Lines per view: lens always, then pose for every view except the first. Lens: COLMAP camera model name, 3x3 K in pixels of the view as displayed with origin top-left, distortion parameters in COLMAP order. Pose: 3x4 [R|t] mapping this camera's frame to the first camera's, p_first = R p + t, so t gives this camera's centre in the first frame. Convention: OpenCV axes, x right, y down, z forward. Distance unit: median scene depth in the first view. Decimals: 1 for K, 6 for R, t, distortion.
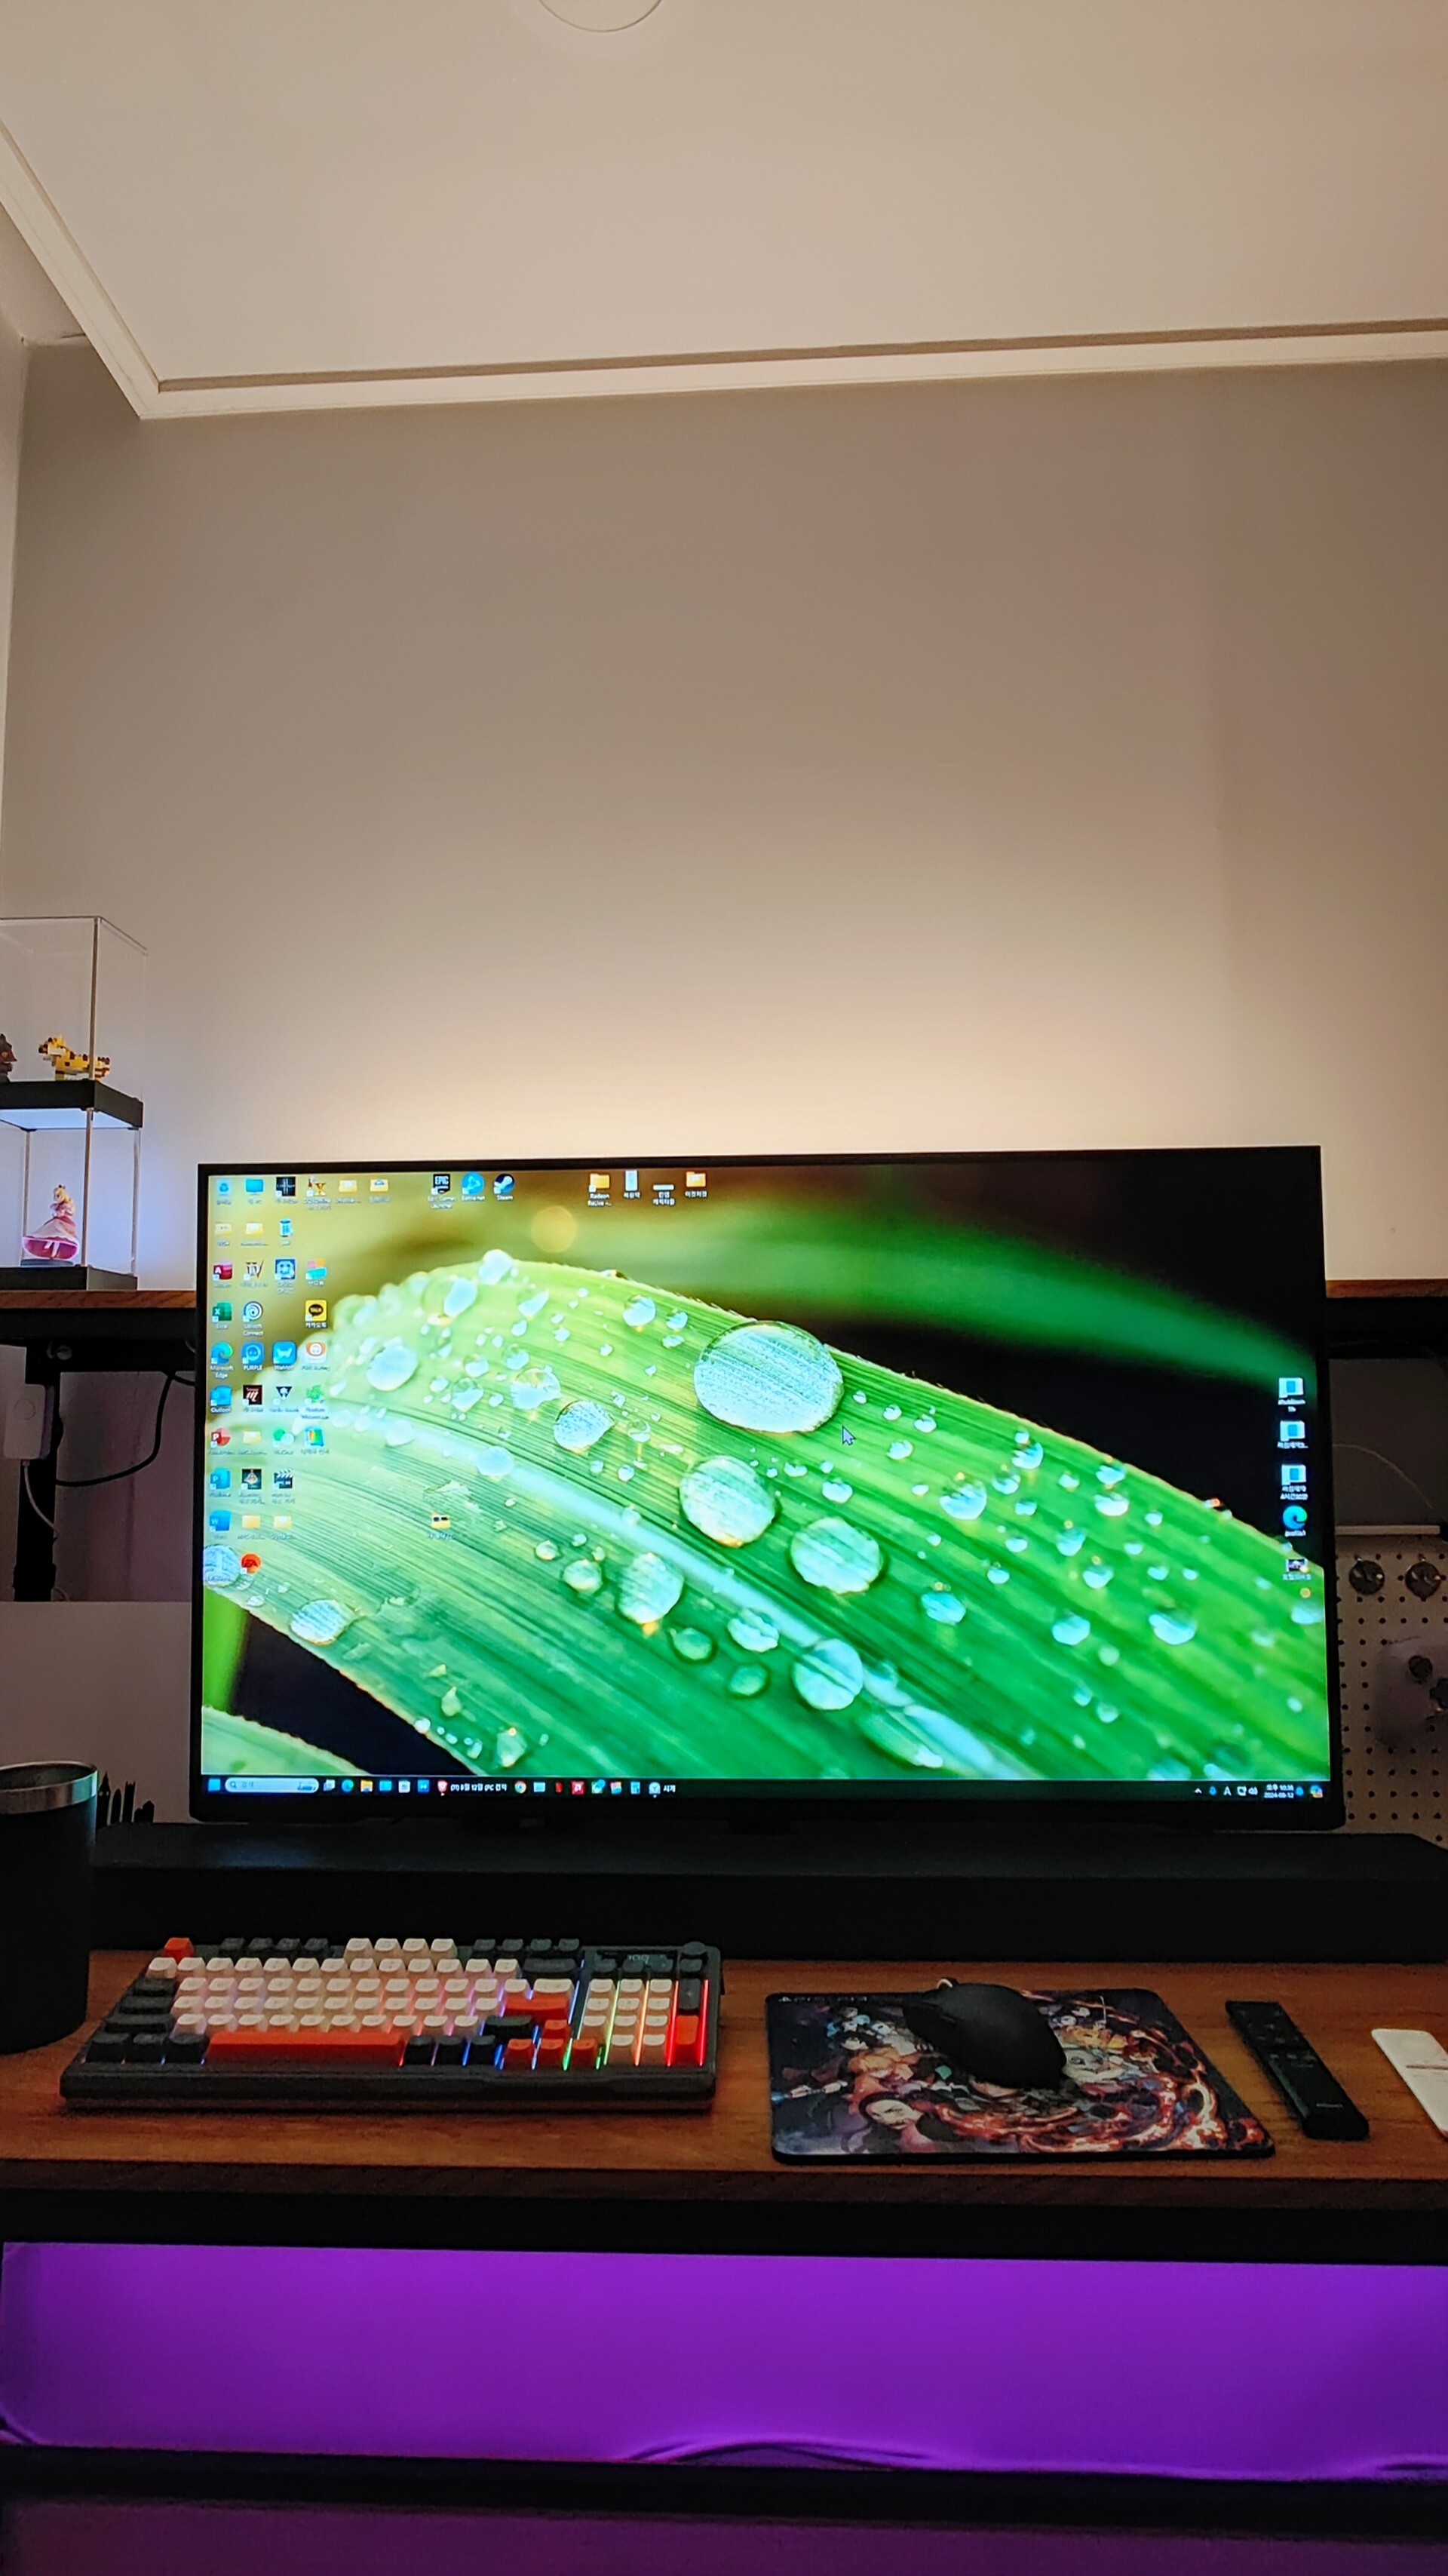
lens RADIAL K [[1393.0, 0, 703.3], [0, 1393.0, 1275.3], [0, 0, 1]] dist [-0.011009, 0.005732]
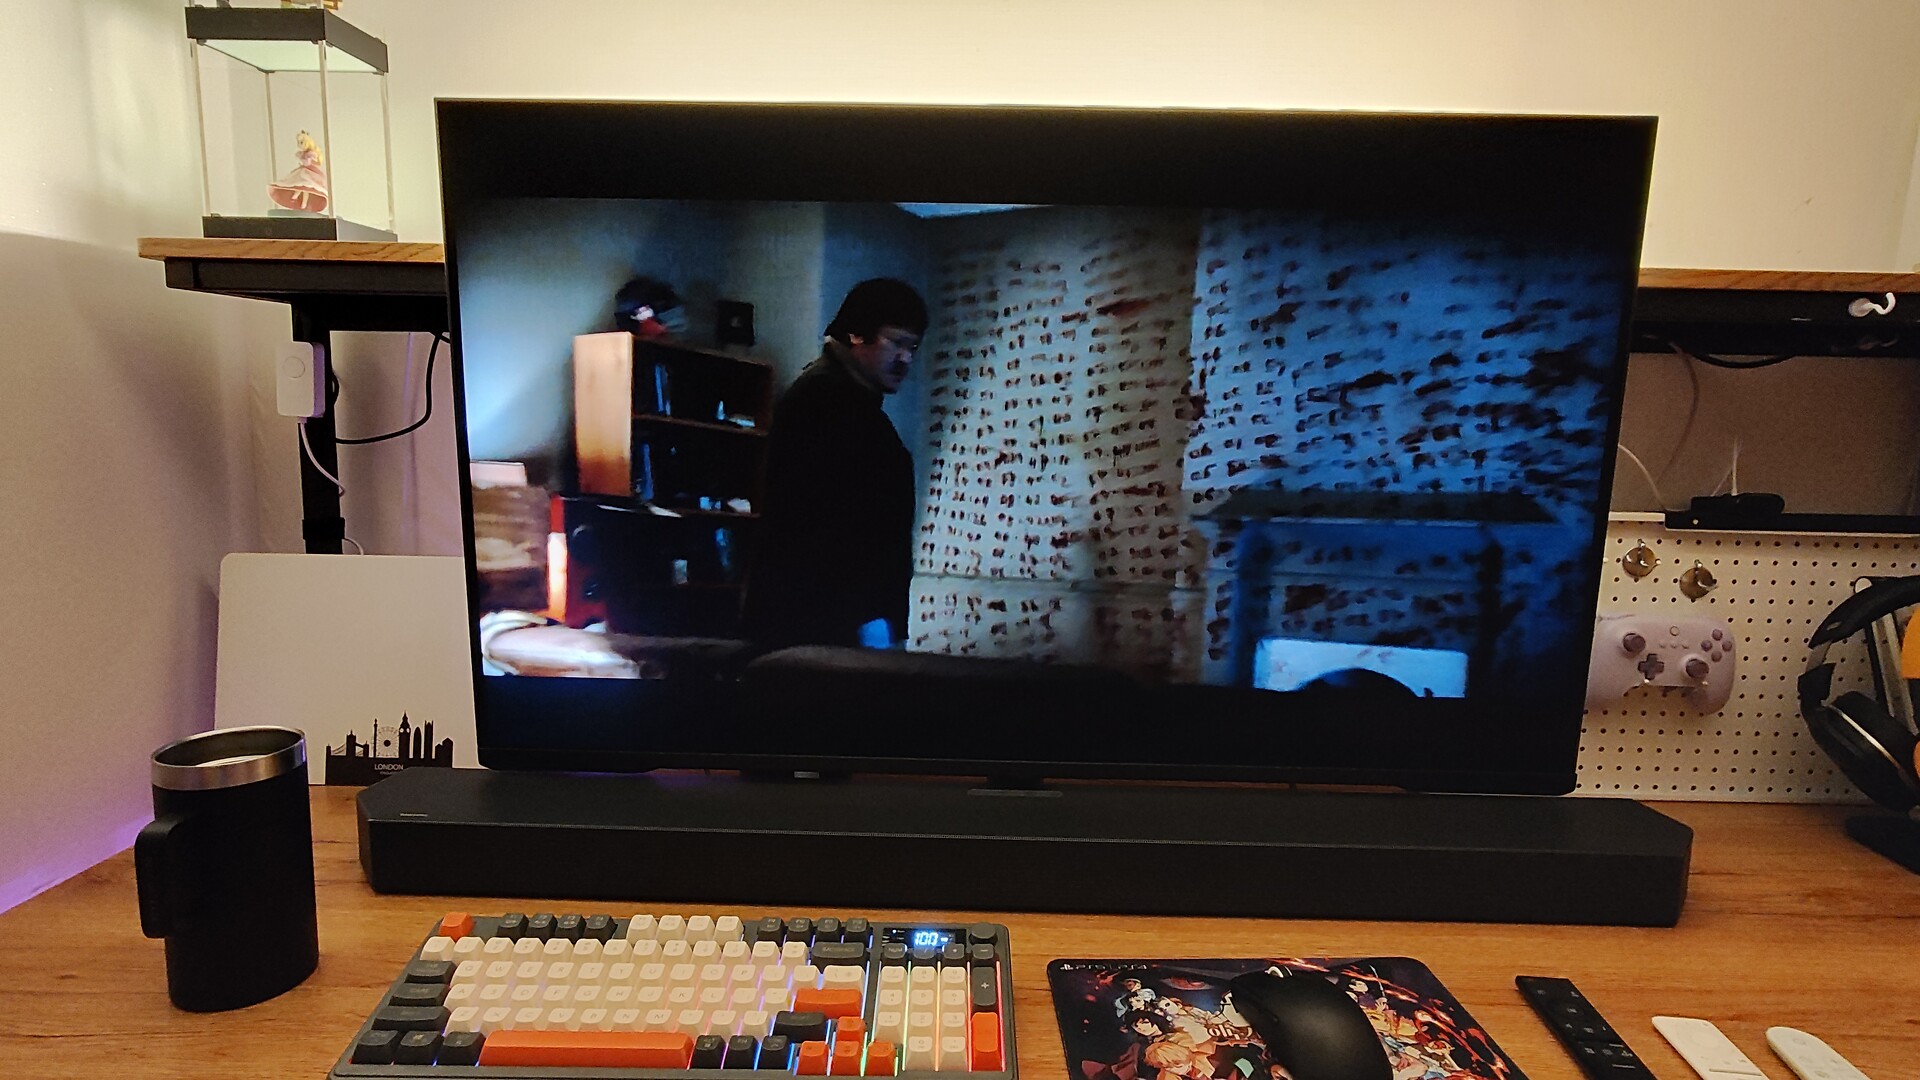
lens RADIAL K [[1038.4, 0, 951.3], [0, 1038.4, 550.6], [0, 0, 1]] dist [-0.011009, 0.005732]
pose [[0.998923, 0.019720, 0.042005, -0.066188], [-0.029607, 0.967871, 0.249698, 0.037210], [-0.035732, -0.250672, 0.967412, 0.351706]]
